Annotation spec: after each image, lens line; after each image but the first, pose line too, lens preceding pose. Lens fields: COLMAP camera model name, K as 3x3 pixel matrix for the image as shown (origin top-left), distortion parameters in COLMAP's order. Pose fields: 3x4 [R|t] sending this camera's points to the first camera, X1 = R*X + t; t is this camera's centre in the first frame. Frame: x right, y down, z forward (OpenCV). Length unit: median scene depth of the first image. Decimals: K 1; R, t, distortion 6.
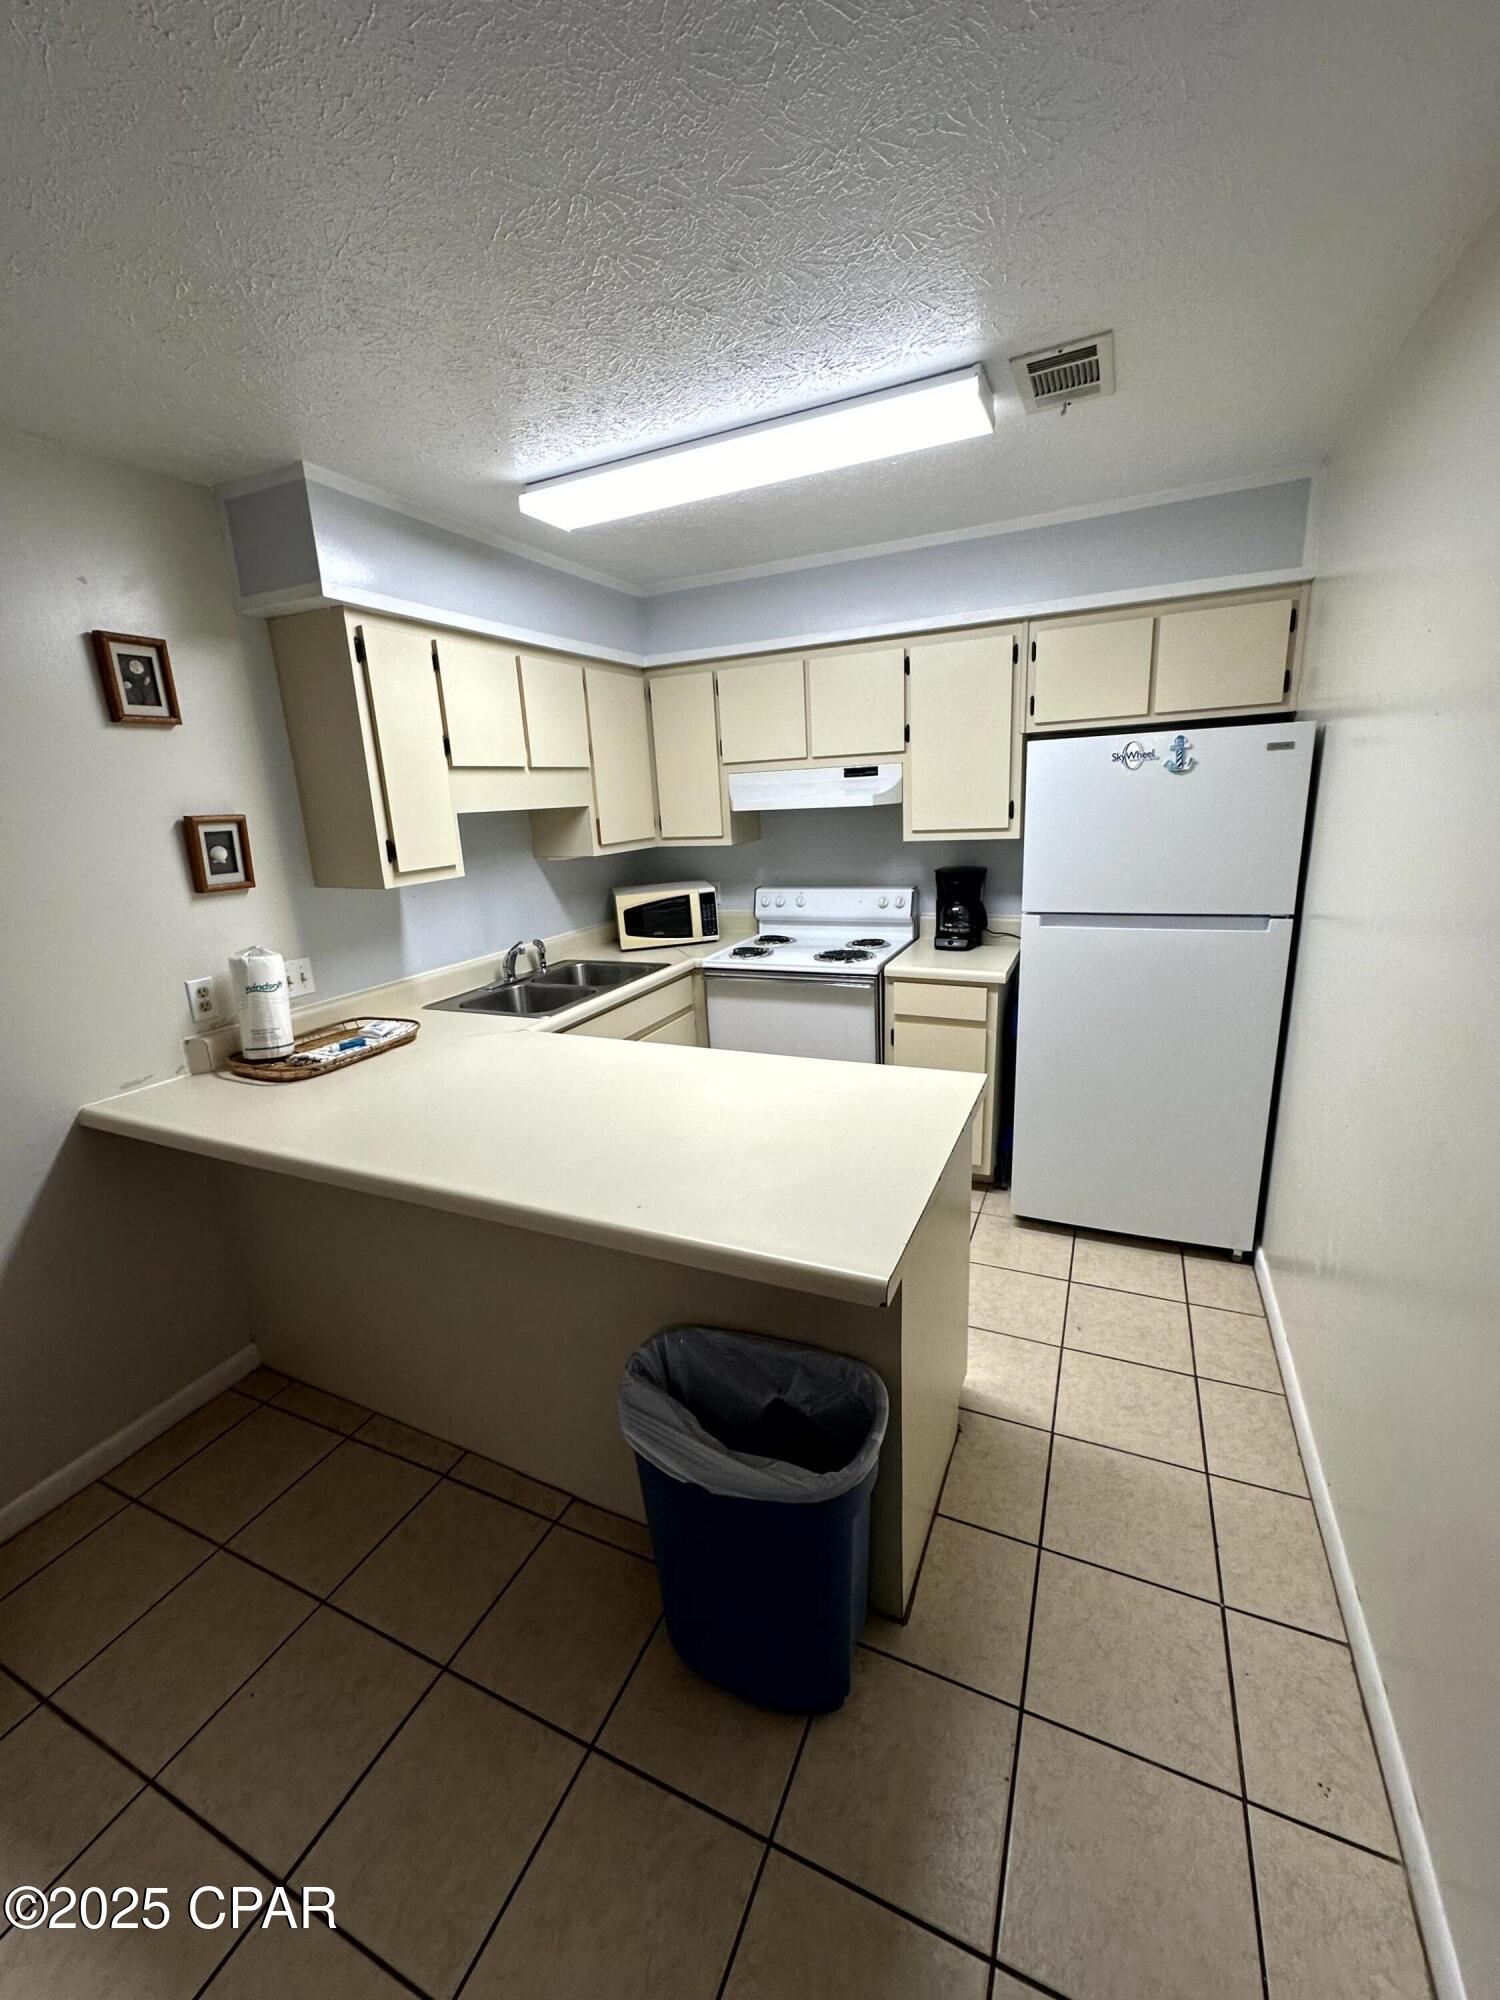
lens RADIAL K [[796.5, 0, 755.5], [0, 796.5, 997.7], [0, 0, 1]] dist [-0.003736, 0.000661]
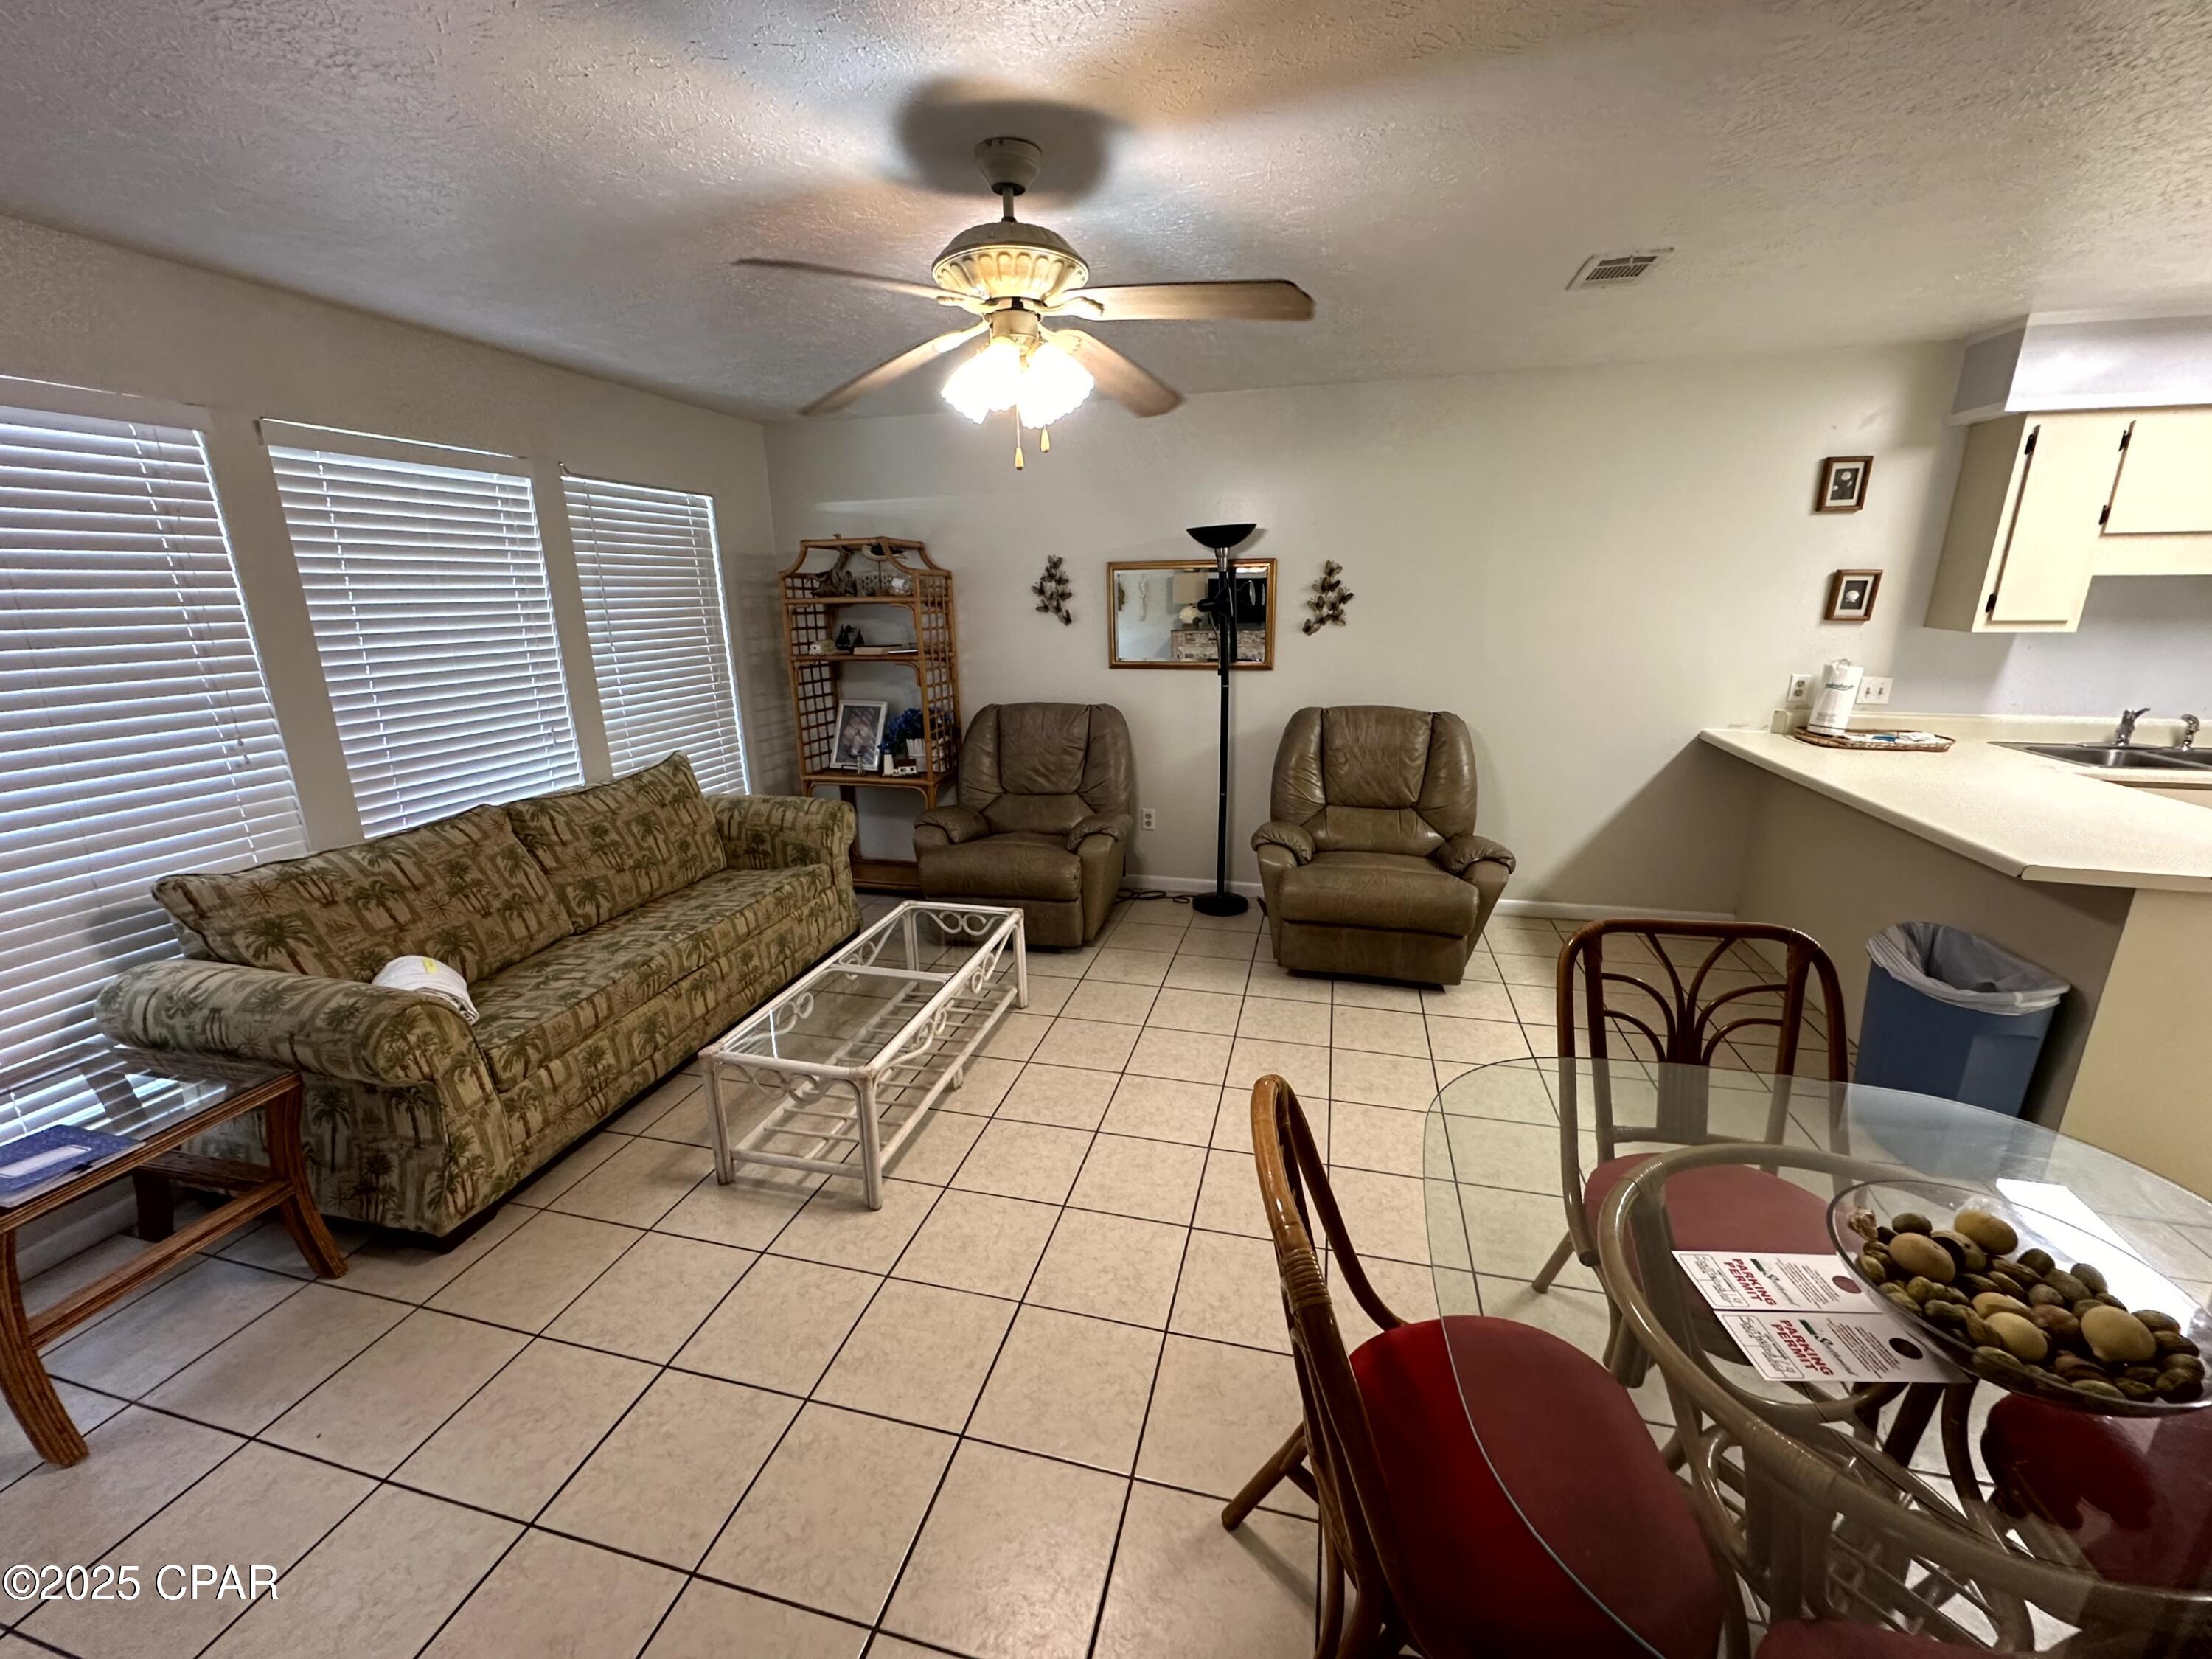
lens RADIAL K [[880.9, 0, 1106.3], [0, 880.9, 830.1], [0, 0, 1]] dist [-0.003736, 0.000661]
pose [[0.168472, 0.307240, -0.936600, 0.653868], [-0.244229, 0.933565, 0.262314, 0.118607], [0.954971, 0.184552, 0.232317, -0.546039]]
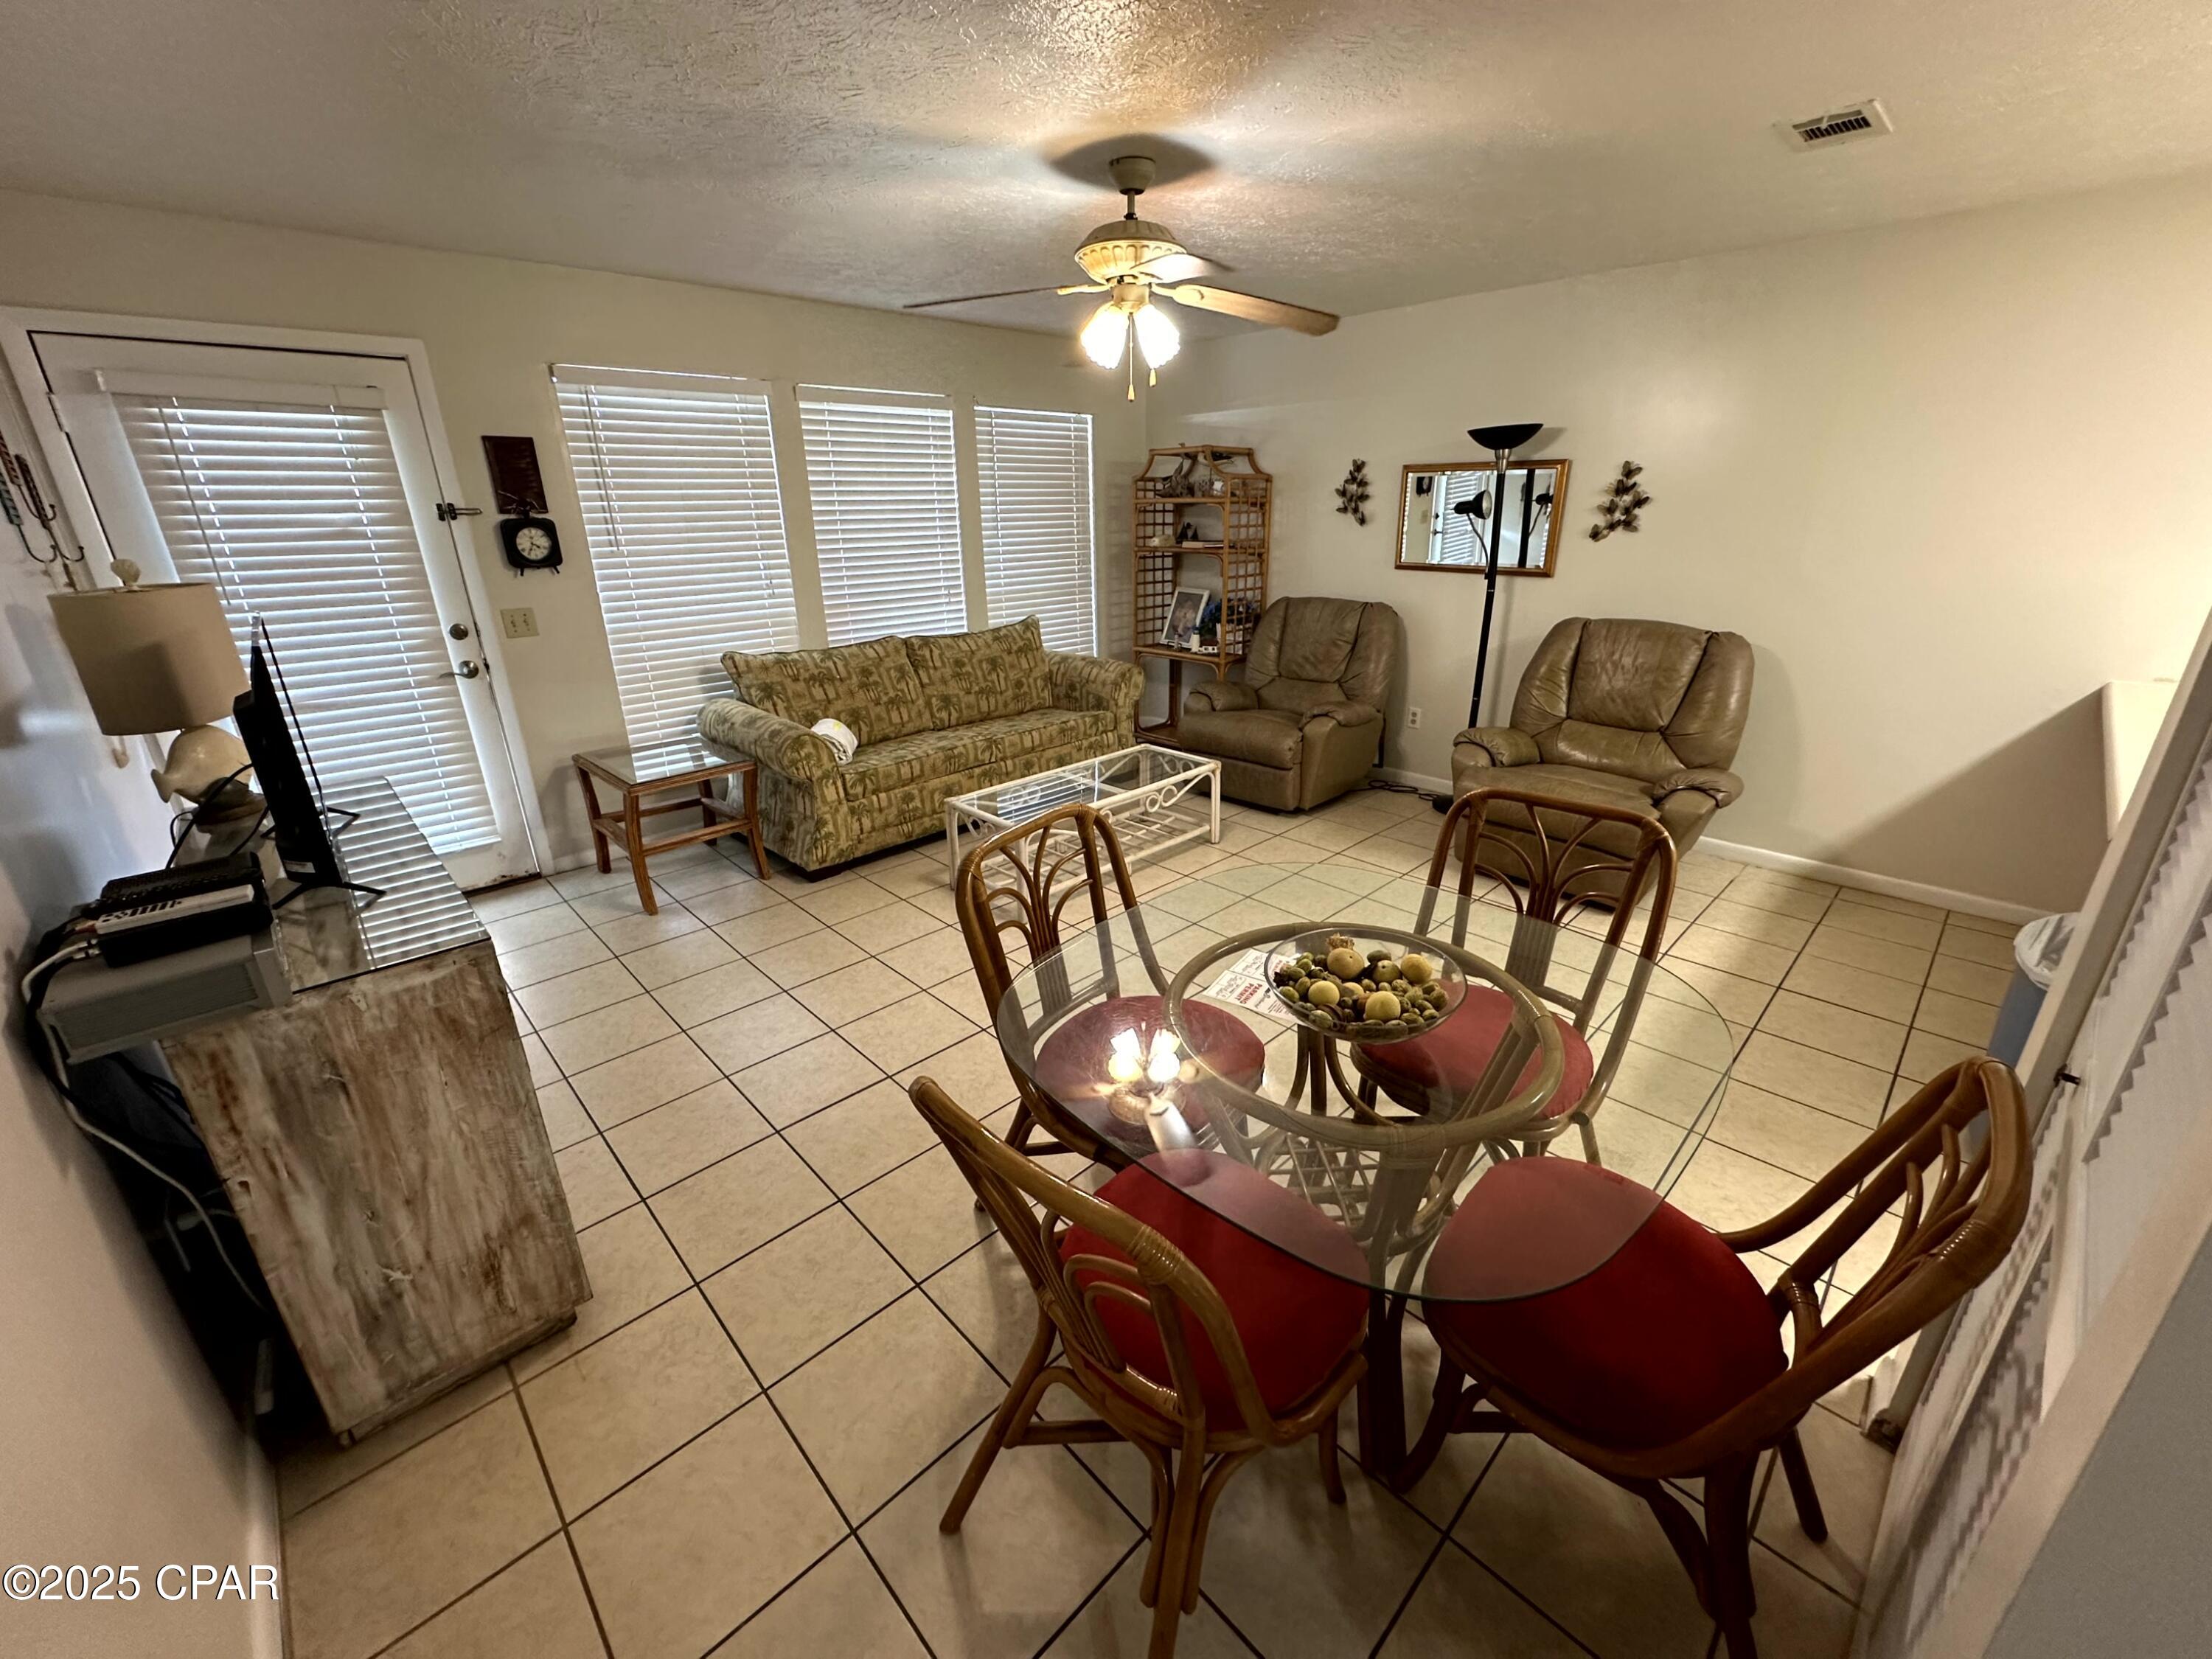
lens RADIAL K [[880.9, 0, 1106.2], [0, 880.9, 830.5], [0, 0, 1]] dist [-0.003736, 0.000661]
pose [[-0.371259, 0.379112, -0.847609, 0.915845], [-0.206192, 0.856398, 0.473358, -0.001960], [0.905346, 0.350509, -0.239776, -0.112204]]
